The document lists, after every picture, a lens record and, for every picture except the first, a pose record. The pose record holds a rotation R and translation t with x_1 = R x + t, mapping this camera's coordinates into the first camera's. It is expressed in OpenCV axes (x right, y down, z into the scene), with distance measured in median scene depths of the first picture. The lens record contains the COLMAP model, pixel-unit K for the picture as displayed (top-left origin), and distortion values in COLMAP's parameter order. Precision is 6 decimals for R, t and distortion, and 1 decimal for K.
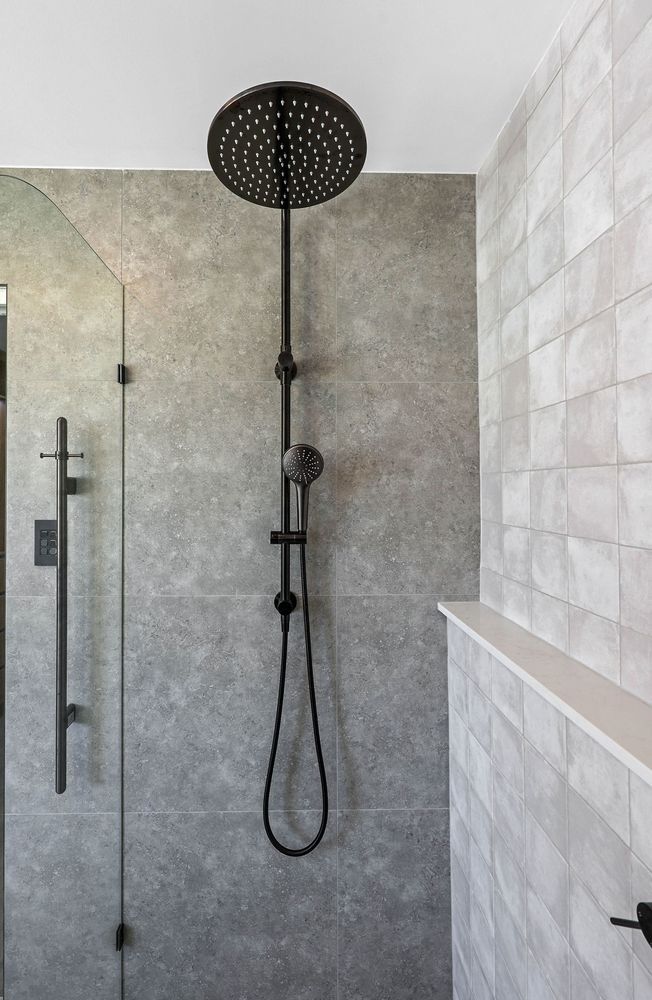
lens RADIAL K [[432.0, 0, 300.6], [0, 432.0, 485.4], [0, 0, 1]] dist [-0.001380, -0.000457]
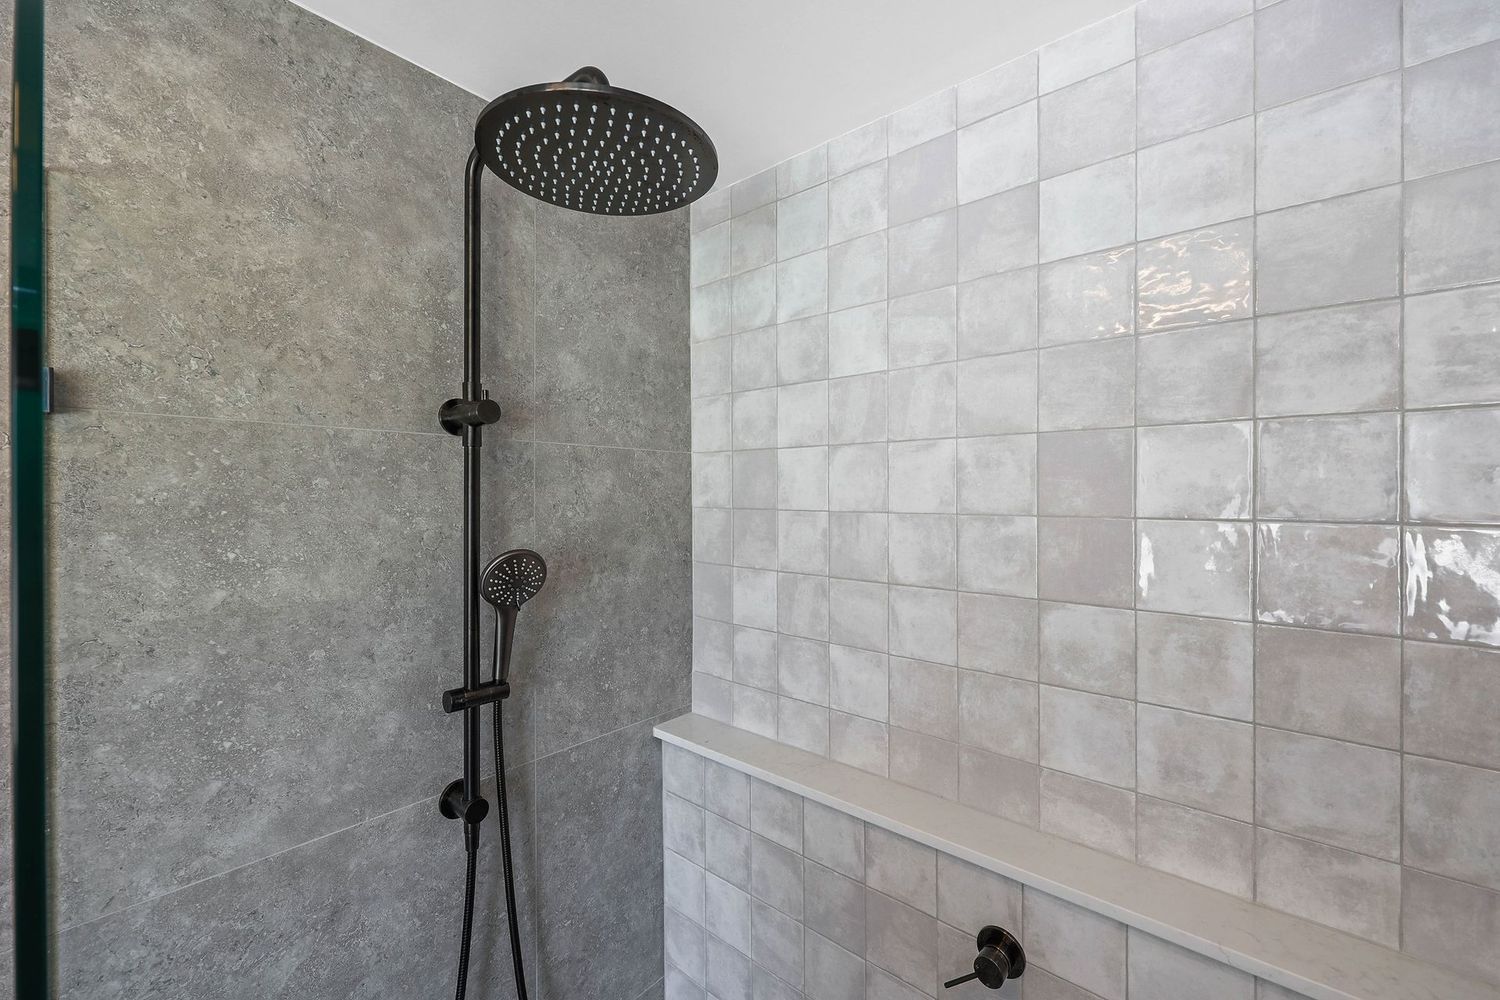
lens RADIAL K [[606.8, 0, 754.5], [0, 606.8, 493.5], [0, 0, 1]] dist [-0.000270, -0.000059]
pose [[0.658769, 0.000841, 0.752345, -0.404706], [-0.008515, 0.999944, 0.006338, -0.170309], [-0.752297, -0.010582, 0.658739, 0.126717]]
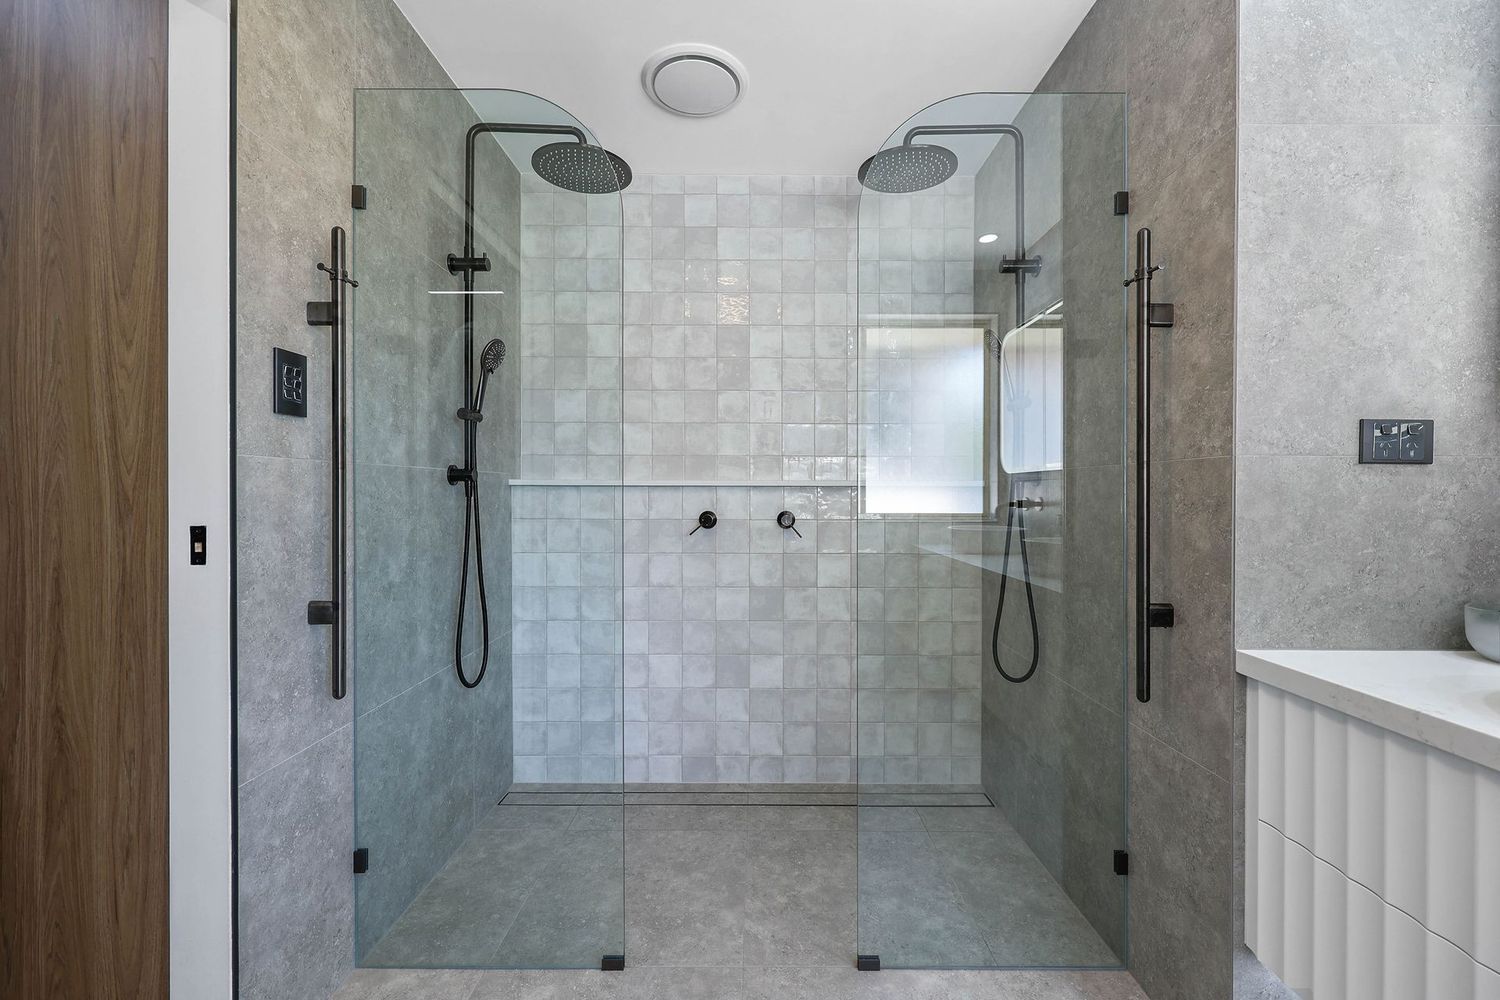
lens RADIAL K [[605.9, 0, 767.5], [0, 605.9, 493.6], [0, 0, 1]] dist [-0.002582, -0.000293]
pose [[-0.005030, -0.004442, 0.999977, -1.586009], [-0.010740, 0.999933, 0.004388, 0.301474], [-0.999930, -0.010718, -0.005078, 0.204426]]
